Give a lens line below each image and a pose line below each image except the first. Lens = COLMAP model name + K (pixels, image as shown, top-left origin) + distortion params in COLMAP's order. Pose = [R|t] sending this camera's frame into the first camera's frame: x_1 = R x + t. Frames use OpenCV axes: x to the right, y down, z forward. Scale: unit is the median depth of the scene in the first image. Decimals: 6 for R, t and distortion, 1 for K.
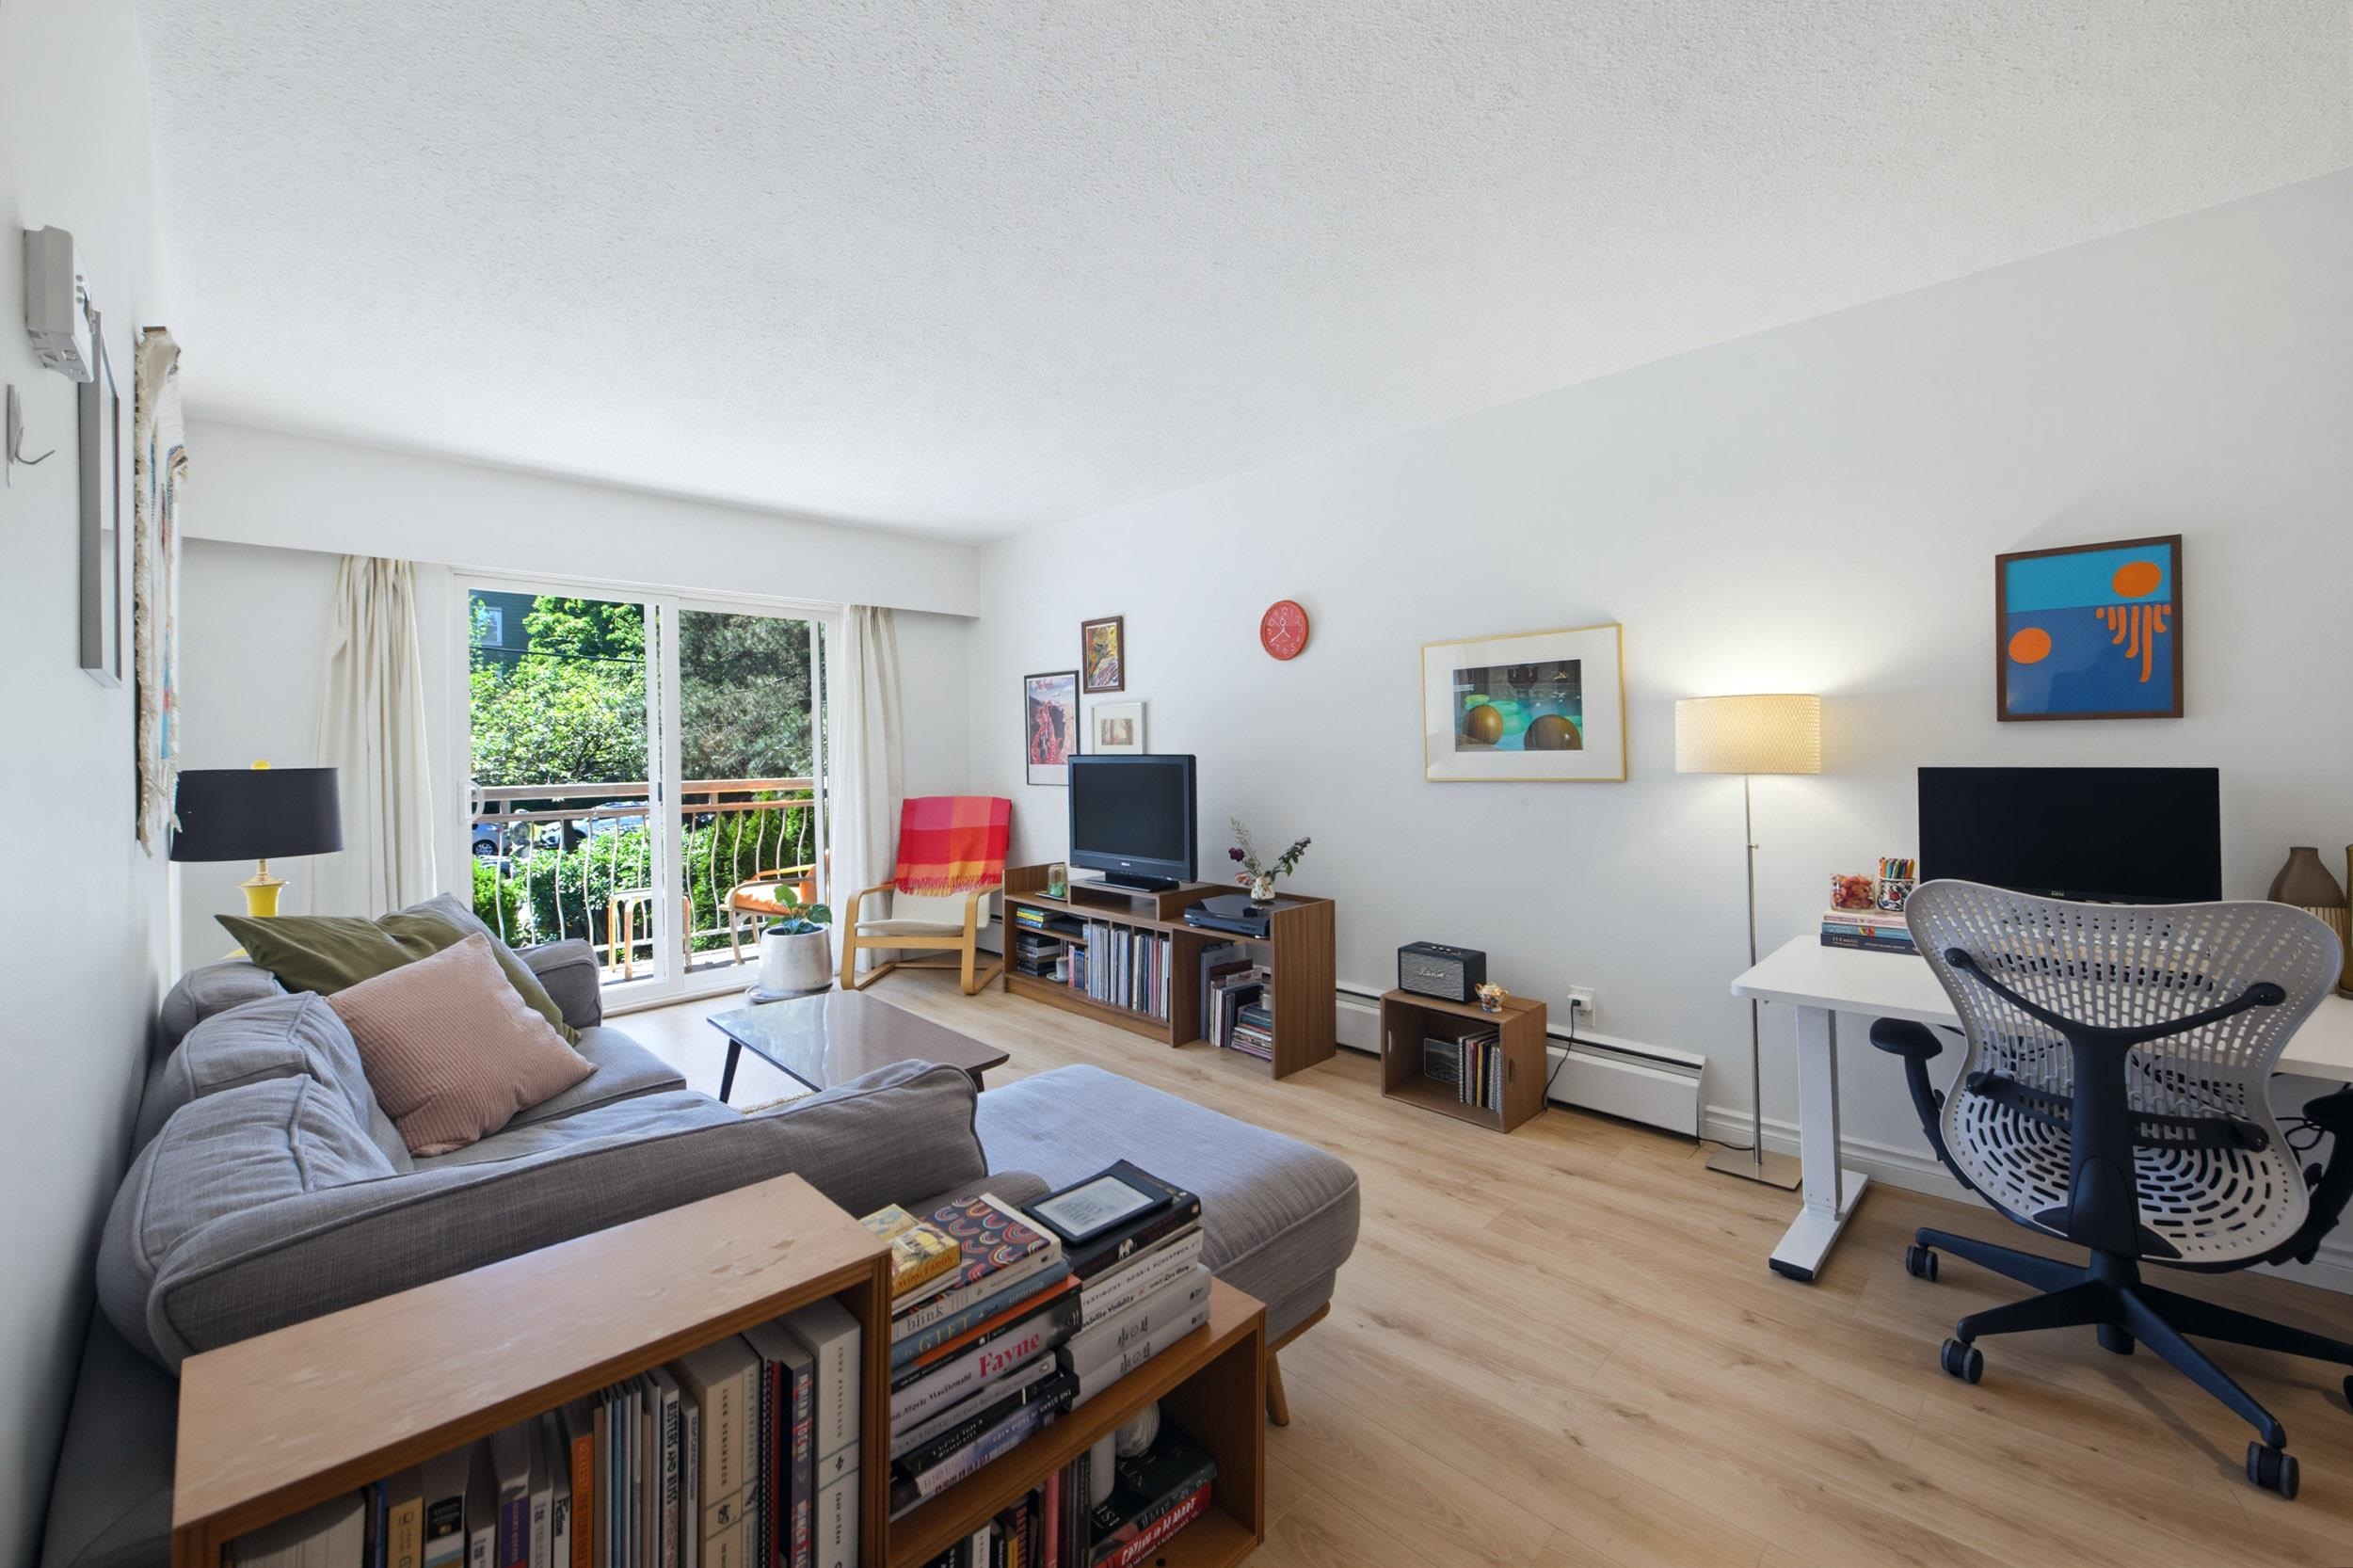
lens RADIAL K [[937.7, 0, 1172.1], [0, 937.7, 761.7], [0, 0, 1]] dist [0.007614, -0.000169]
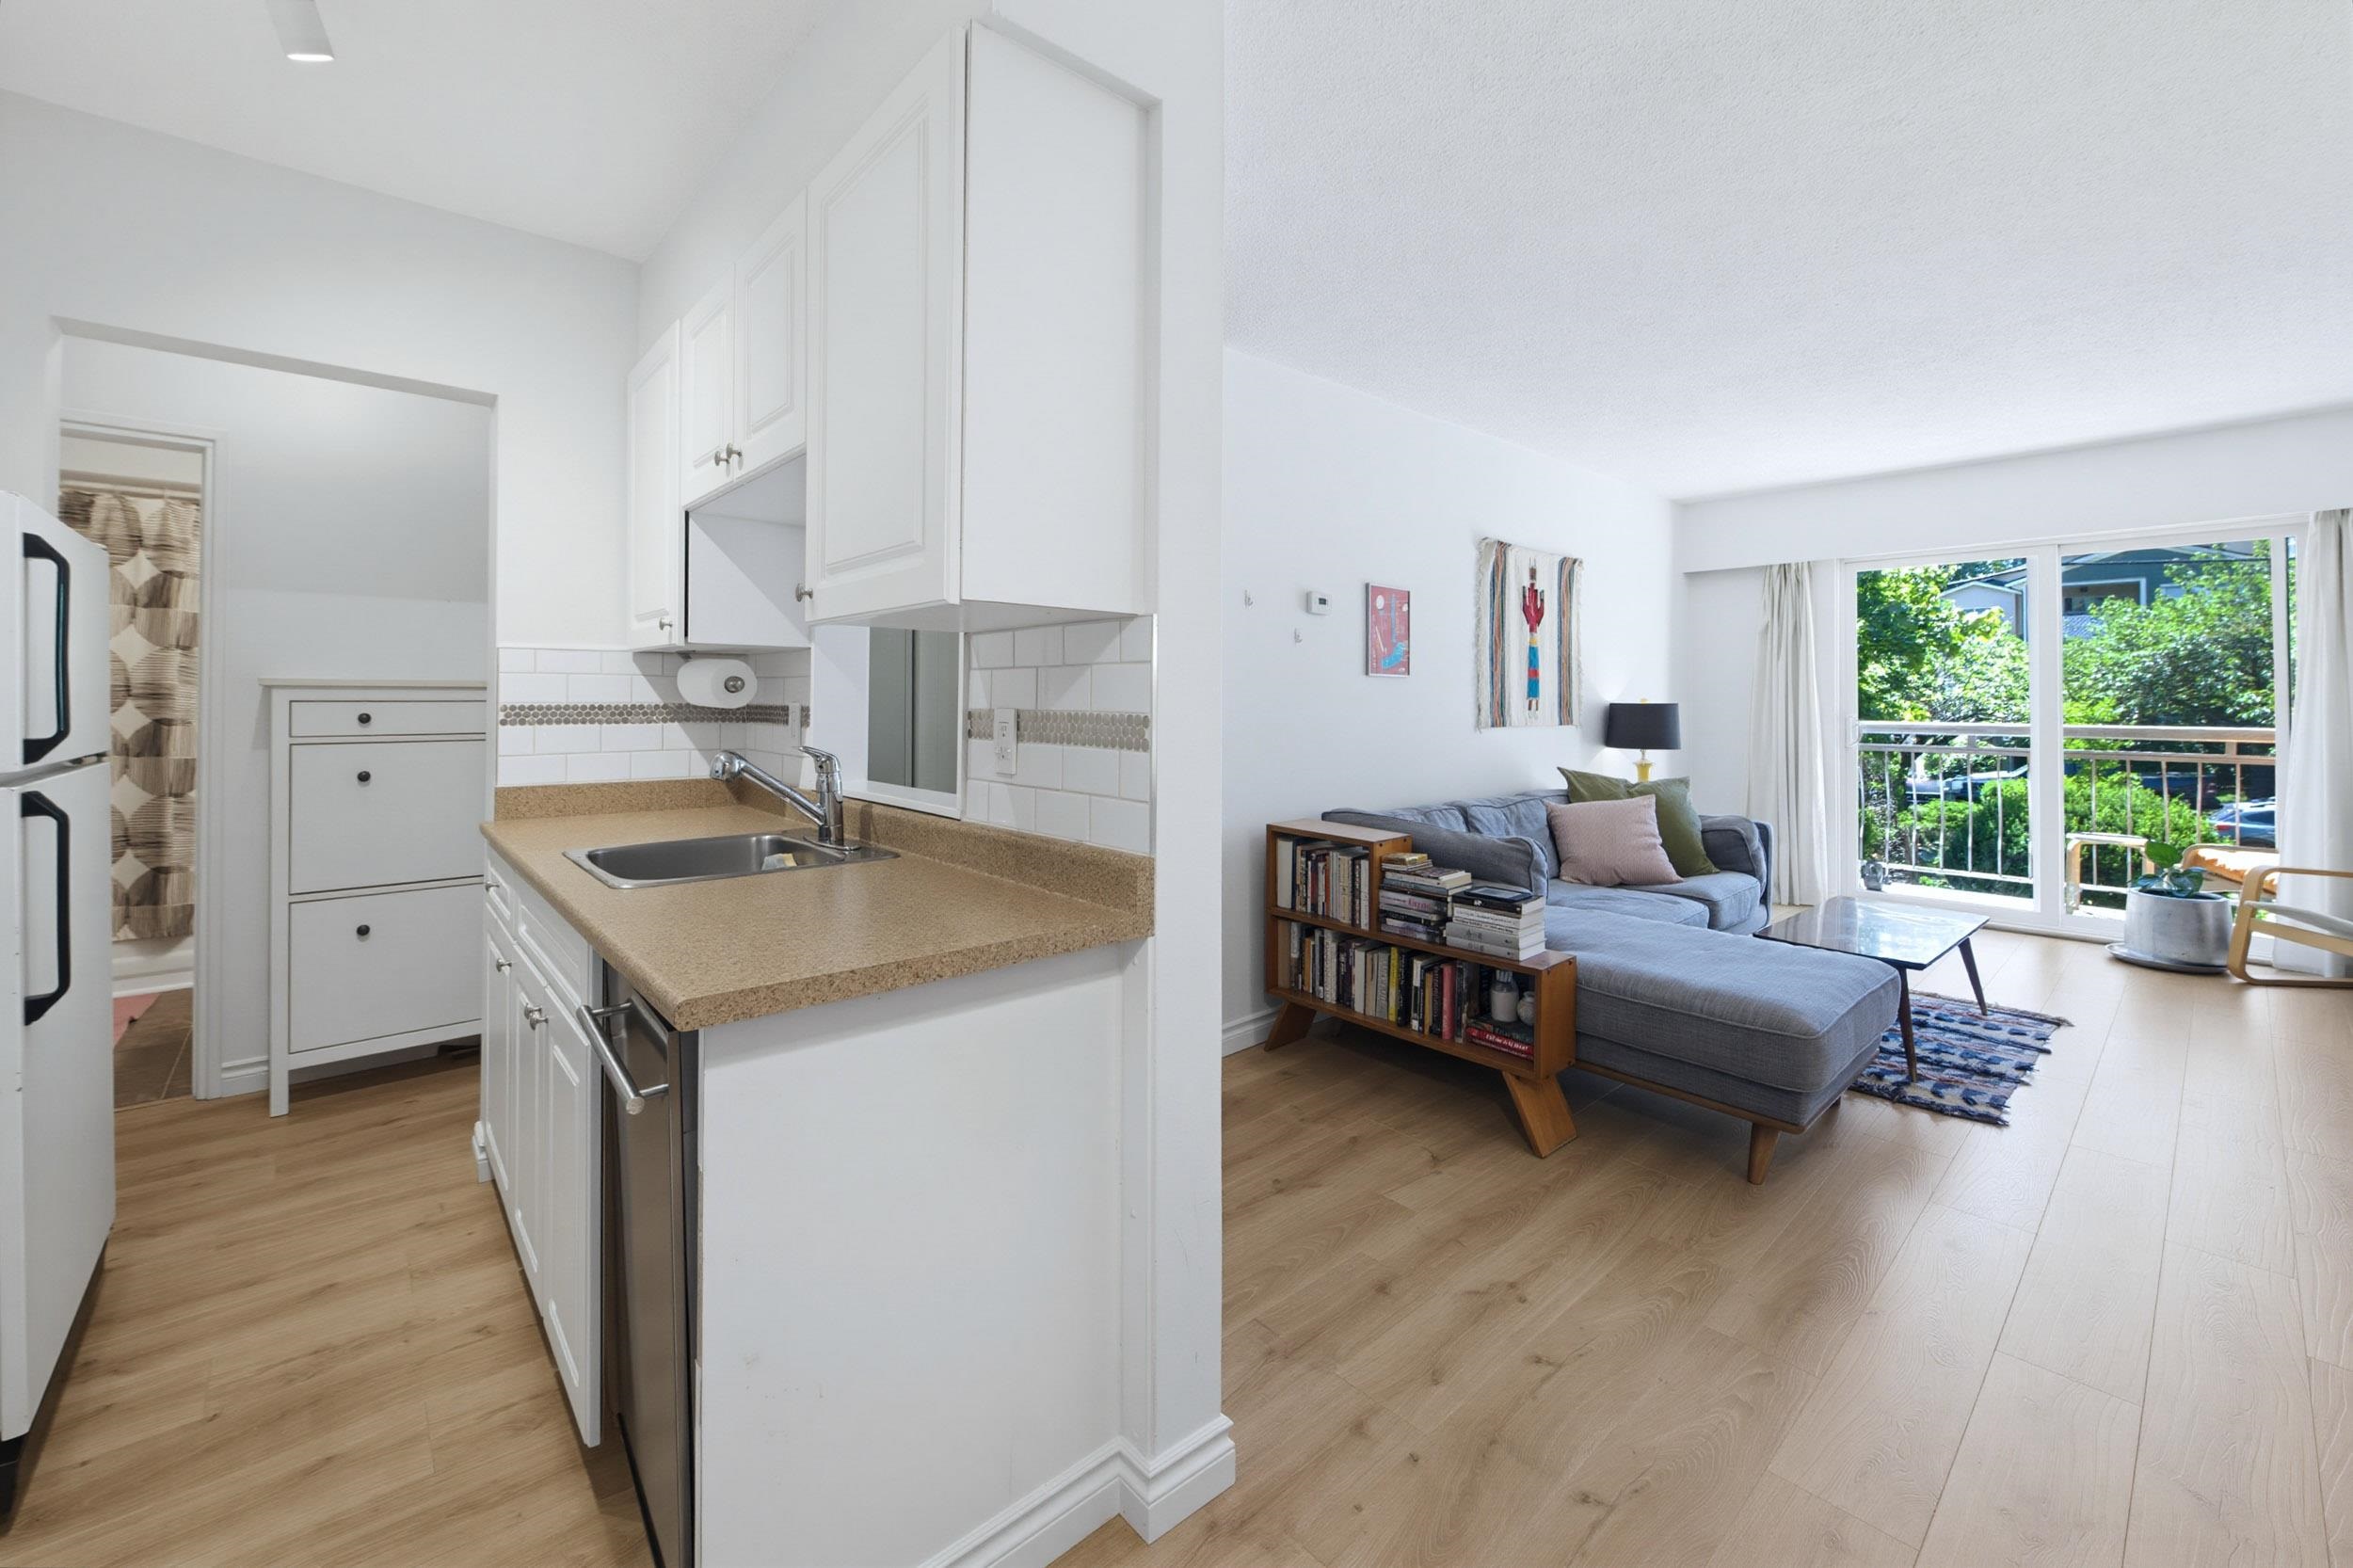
lens RADIAL K [[941.0, 0, 1123.4], [0, 941.0, 691.6], [0, 0, 1]] dist [-0.002145, -0.000766]
pose [[-0.080715, 0.007074, -0.996712, 0.717104], [-0.012389, 0.999890, 0.008100, -0.013121], [0.996660, 0.013002, -0.080619, 0.076668]]
